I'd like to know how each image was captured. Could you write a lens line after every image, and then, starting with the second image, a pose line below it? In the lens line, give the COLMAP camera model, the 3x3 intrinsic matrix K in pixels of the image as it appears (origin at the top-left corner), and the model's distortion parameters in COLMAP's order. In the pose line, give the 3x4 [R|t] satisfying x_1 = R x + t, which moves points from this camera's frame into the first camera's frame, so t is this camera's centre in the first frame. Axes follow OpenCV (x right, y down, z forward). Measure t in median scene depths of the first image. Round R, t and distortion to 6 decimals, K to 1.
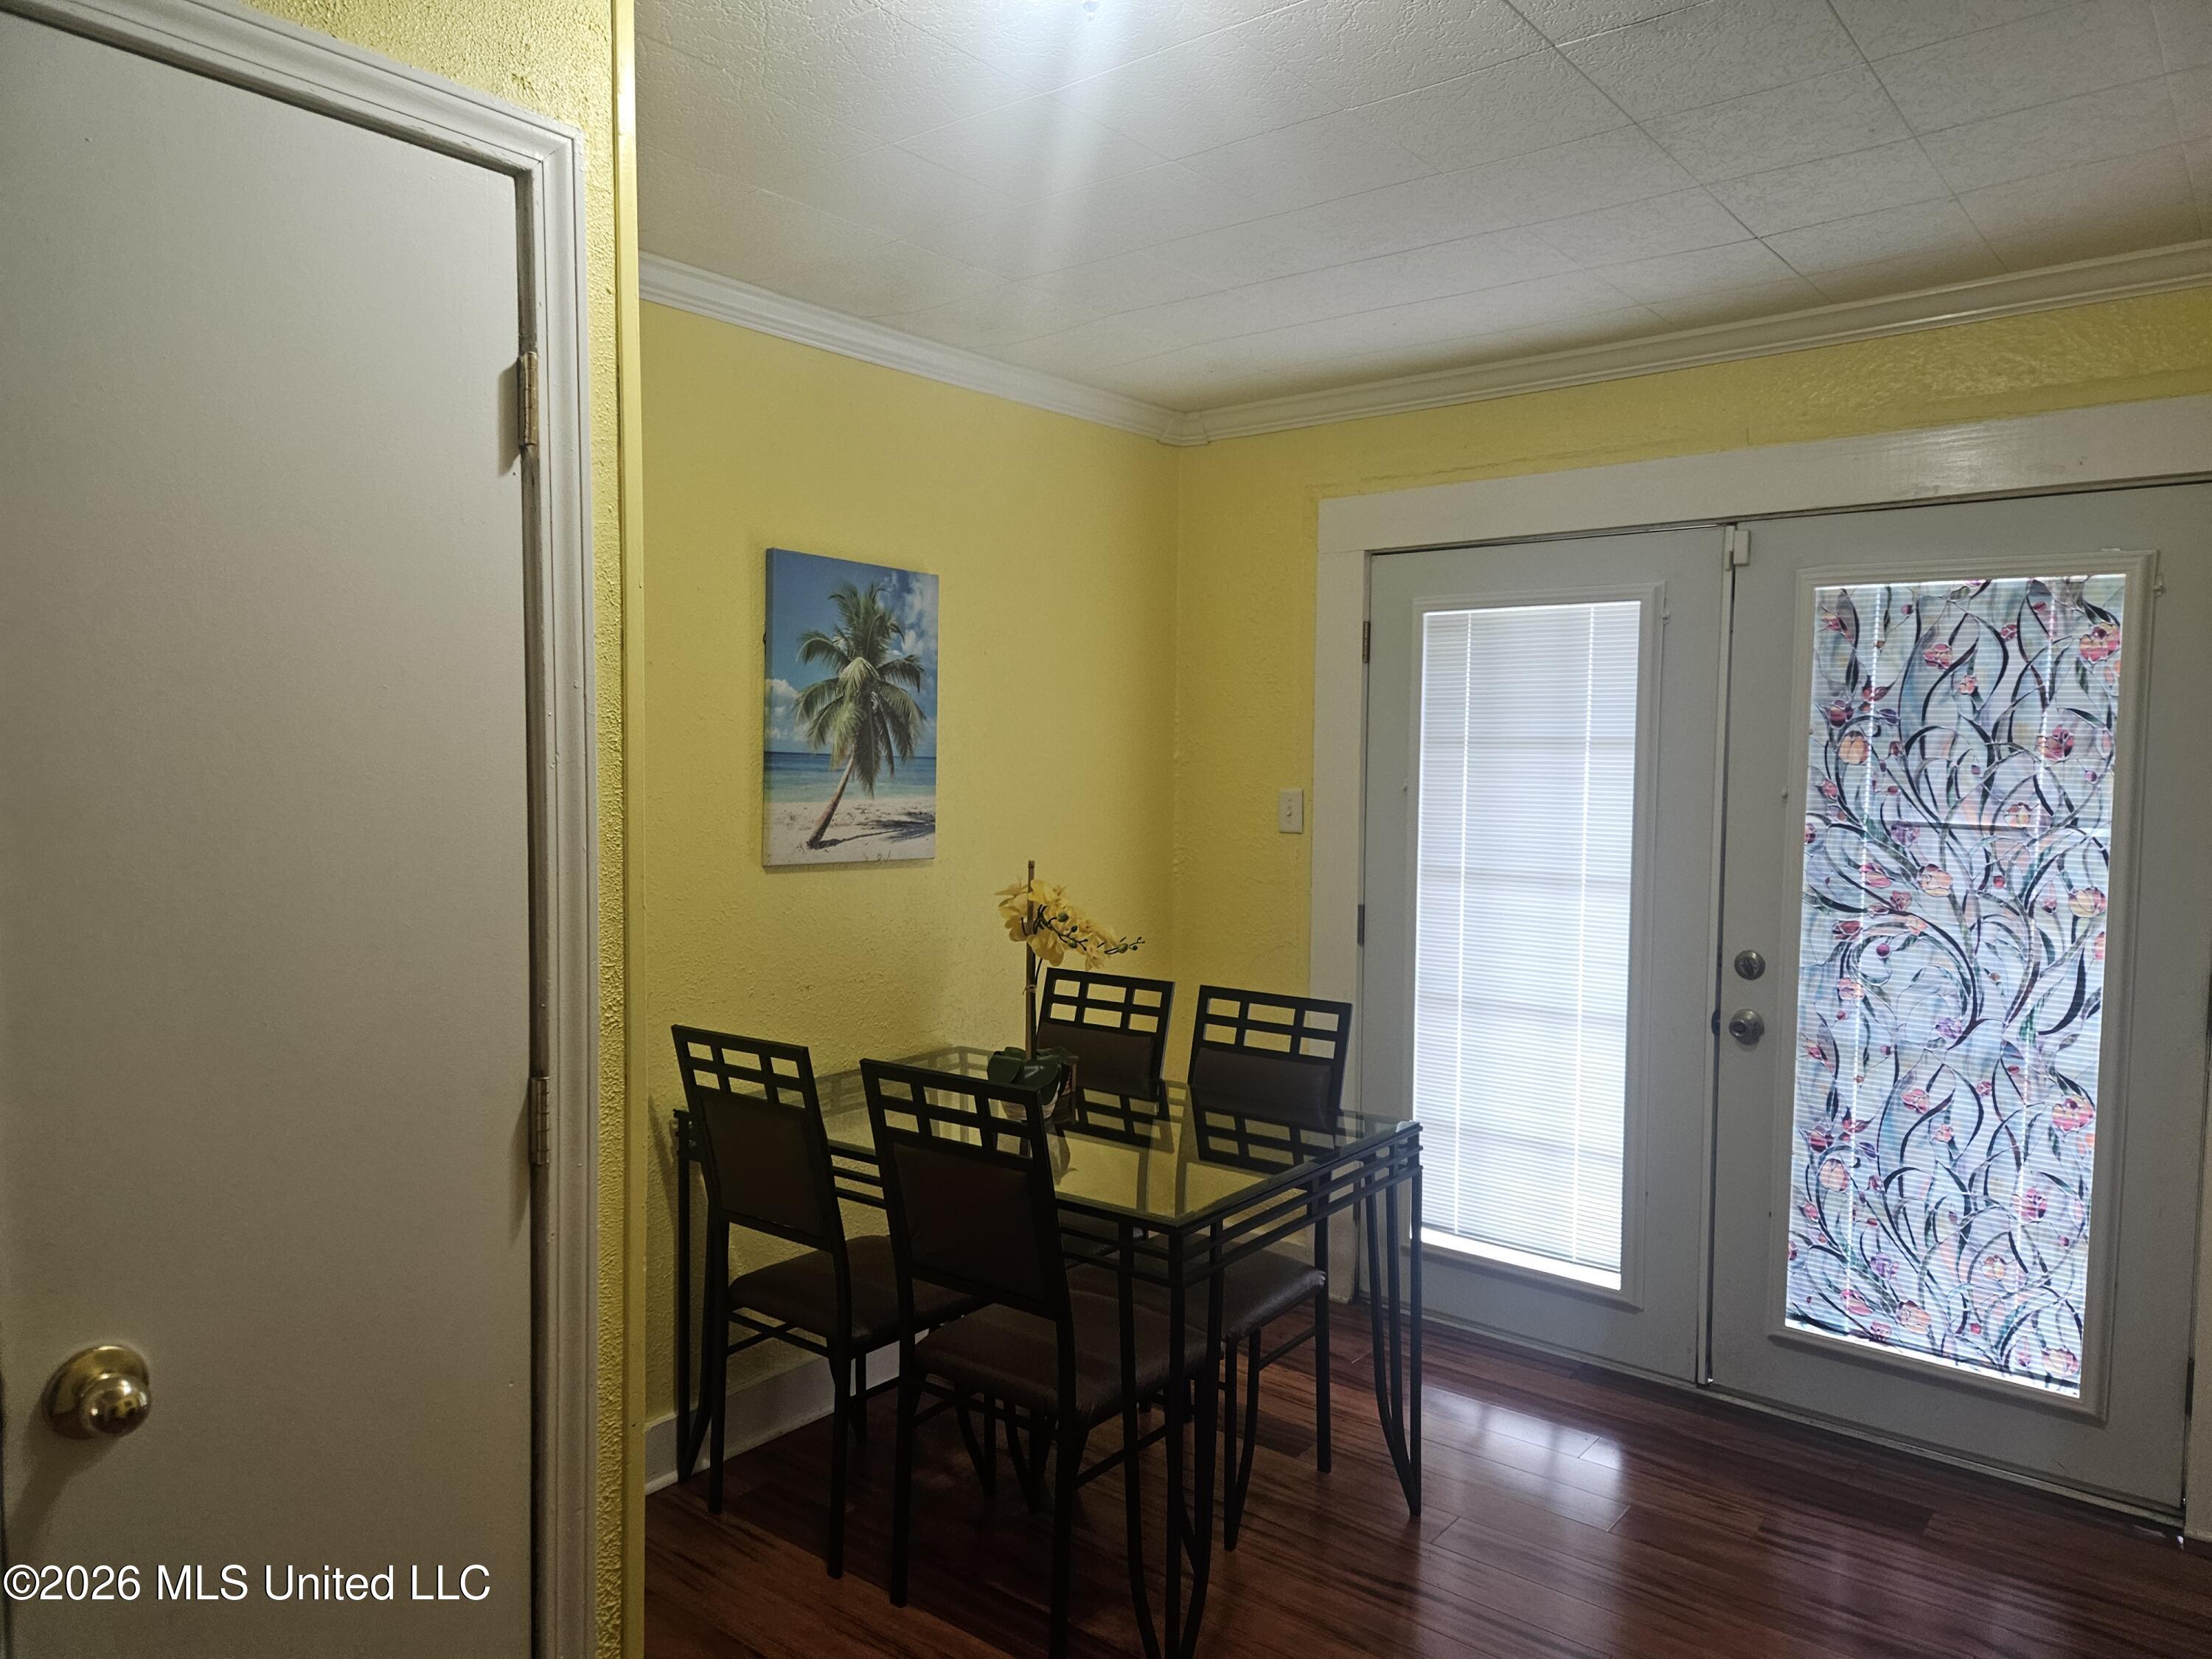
lens RADIAL K [[1481.8, 0, 1106.8], [0, 1481.8, 844.0], [0, 0, 1]] dist [0.072592, -0.063048]
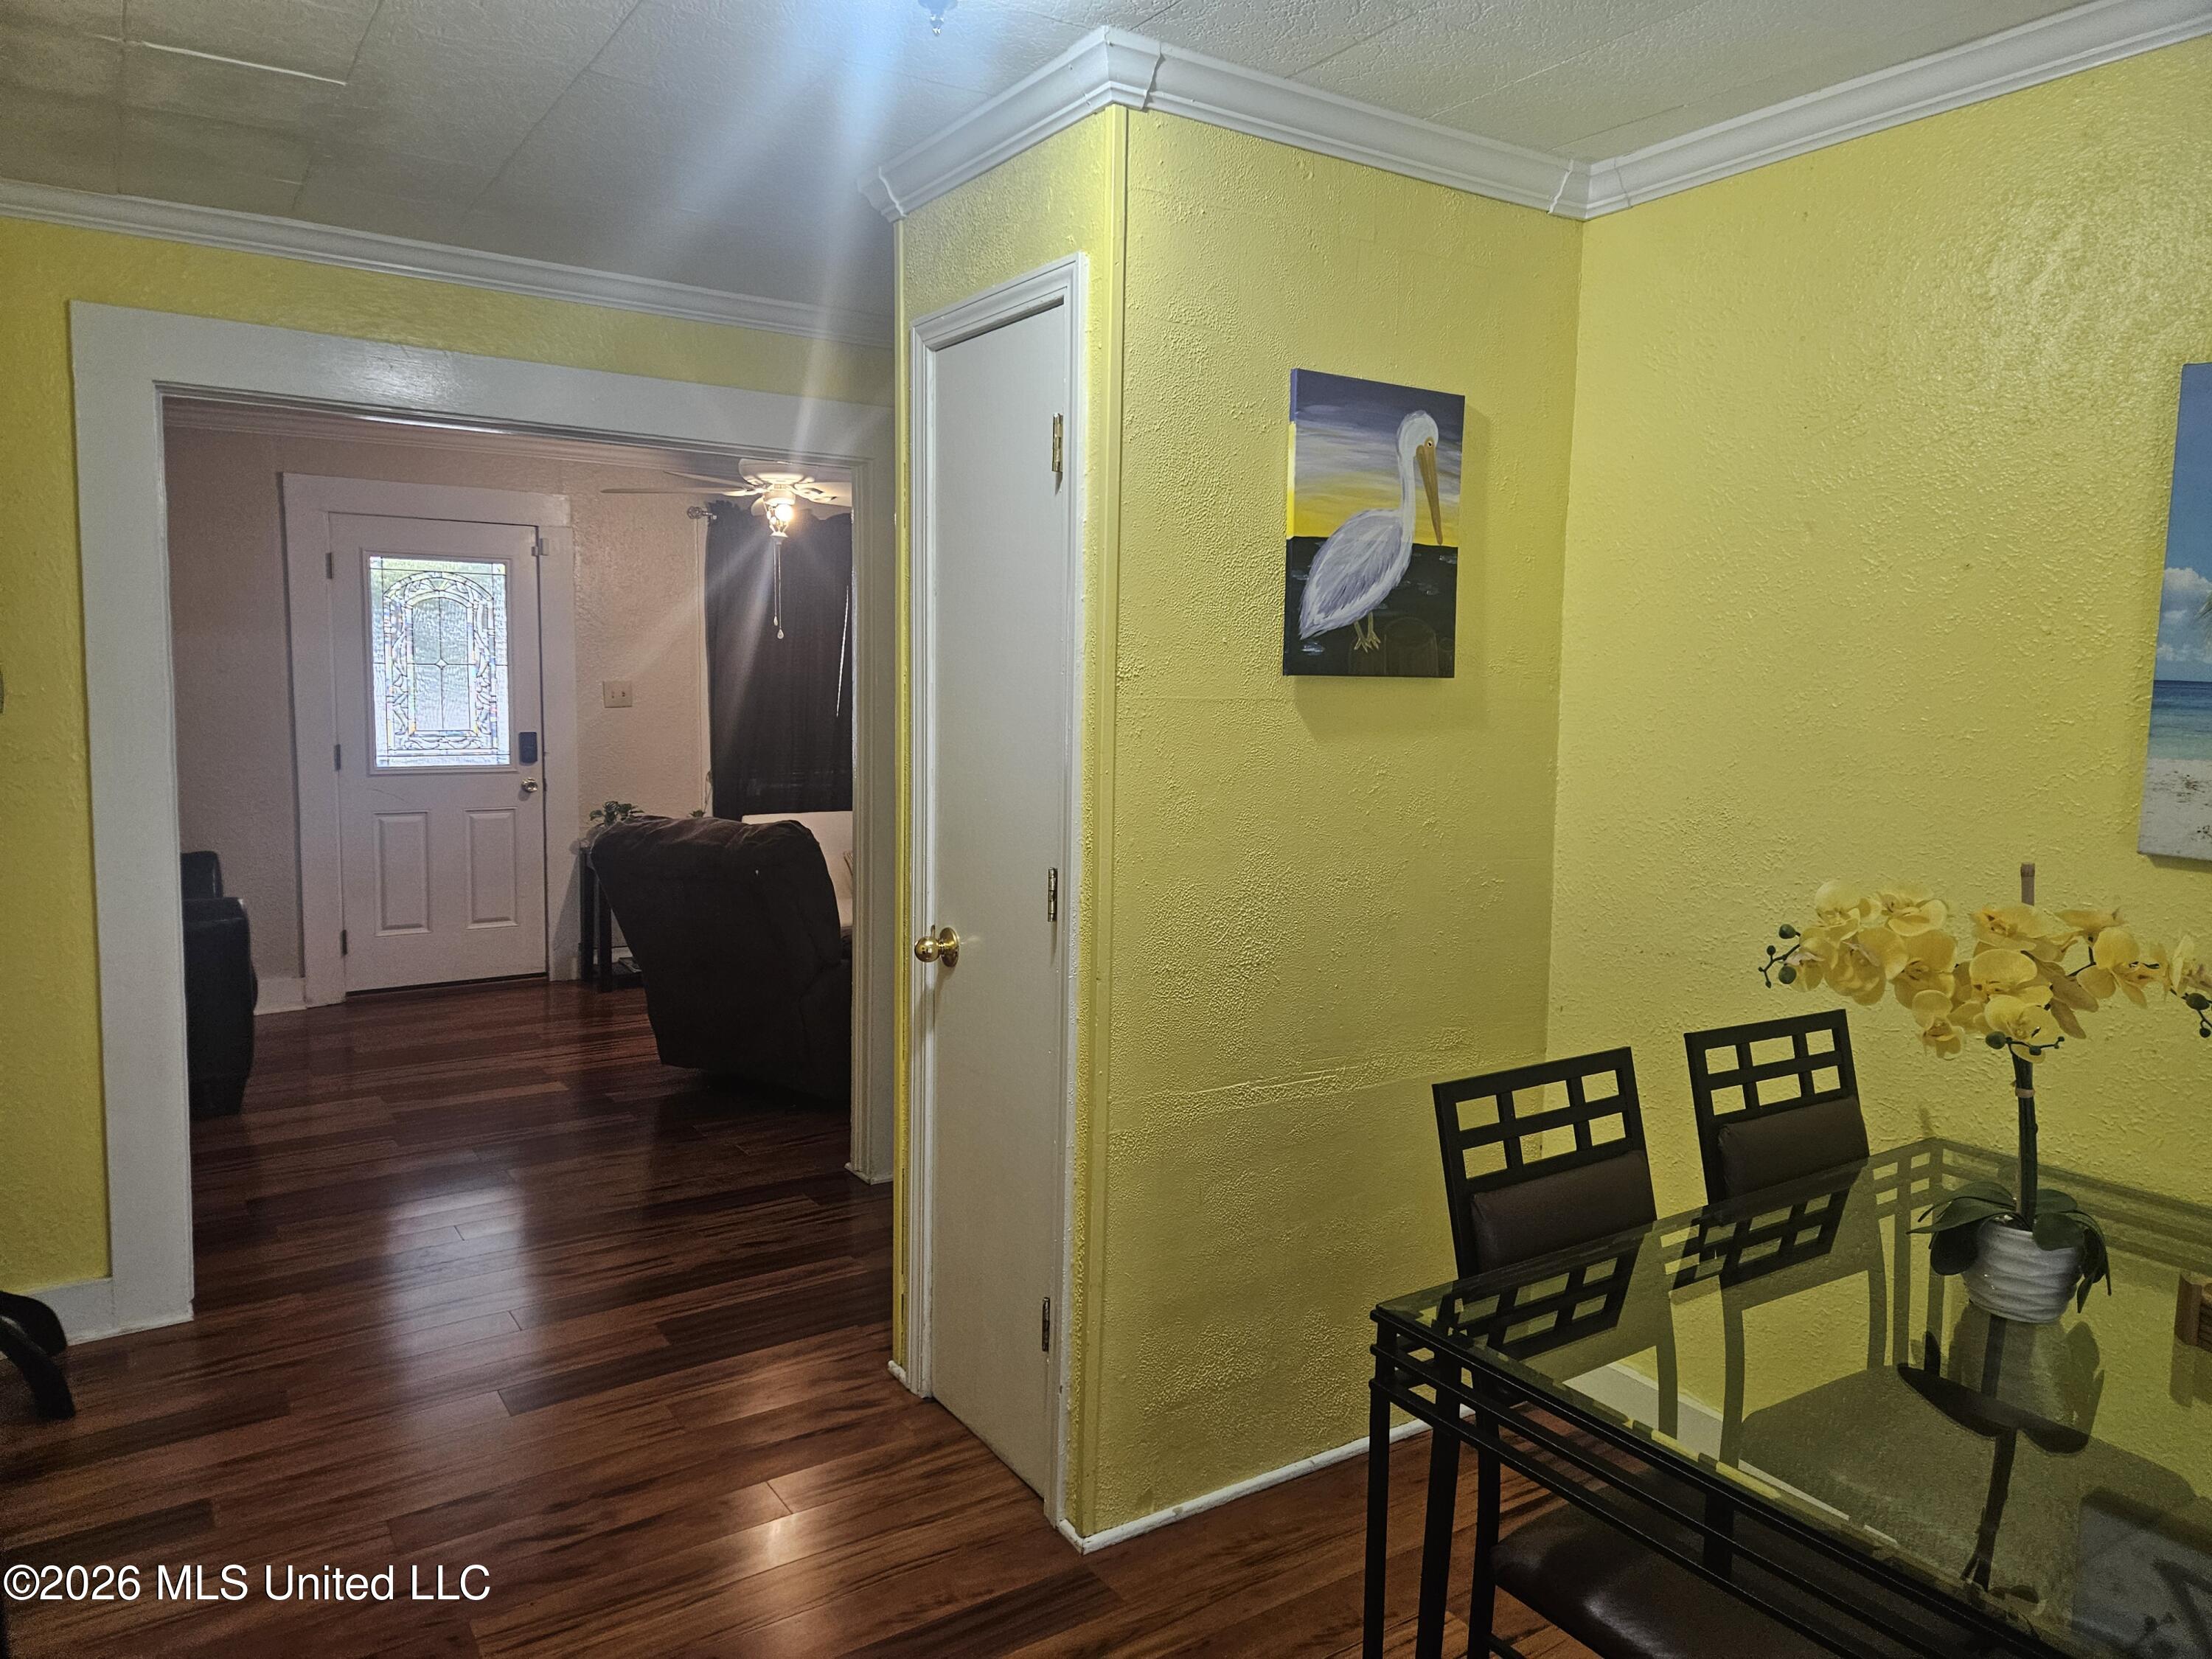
lens RADIAL K [[1481.8, 0, 1090.1], [0, 1481.8, 810.5], [0, 0, 1]] dist [0.072592, -0.063048]
pose [[-0.308801, 0.072397, -0.948367, 0.555099], [-0.079422, 0.991654, 0.101562, -0.035483], [0.947805, 0.106684, -0.300474, 0.761411]]
